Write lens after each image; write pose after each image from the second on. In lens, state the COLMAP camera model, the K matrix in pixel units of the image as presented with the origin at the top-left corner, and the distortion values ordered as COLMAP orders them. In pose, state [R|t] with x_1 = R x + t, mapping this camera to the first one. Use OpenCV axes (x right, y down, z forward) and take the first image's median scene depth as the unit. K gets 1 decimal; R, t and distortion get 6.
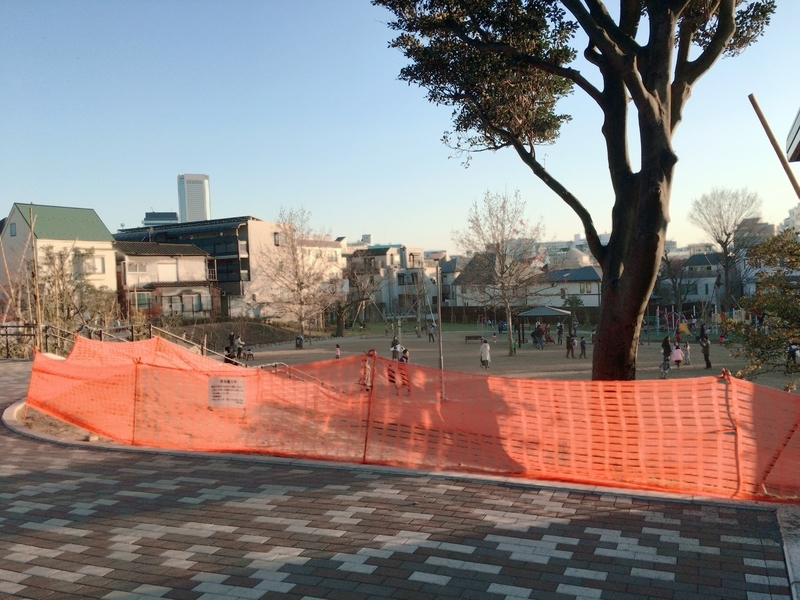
lens RADIAL K [[668.4, 0, 400.0], [0, 668.4, 300.0], [0, 0, 1]] dist [-0.037706, 0.000946]
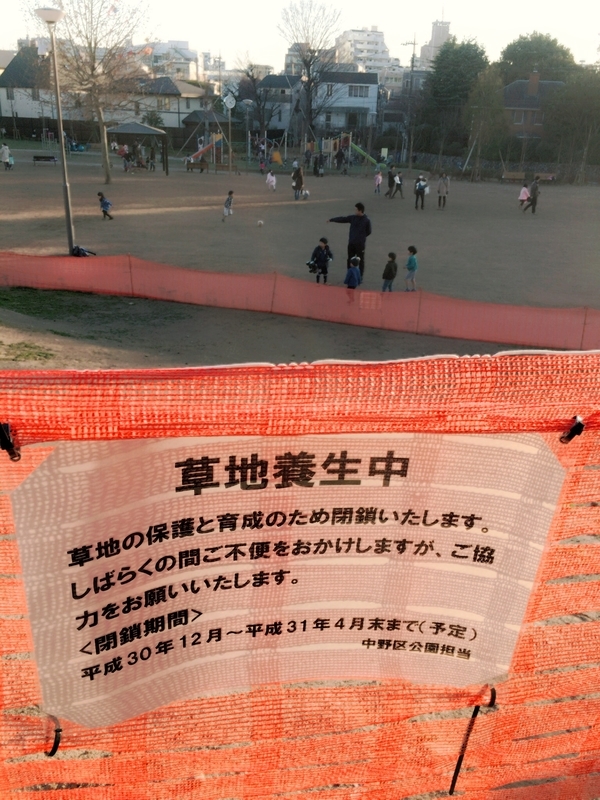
lens RADIAL K [[668.4, 0, 300.0], [0, 668.4, 400.0], [0, 0, 1]] dist [-0.037706, 0.000946]
pose [[0.859824, -0.133486, 0.492833, -0.060380], [-0.067214, 0.927231, 0.368410, 0.016390], [-0.506147, -0.349893, 0.788283, 0.188447]]
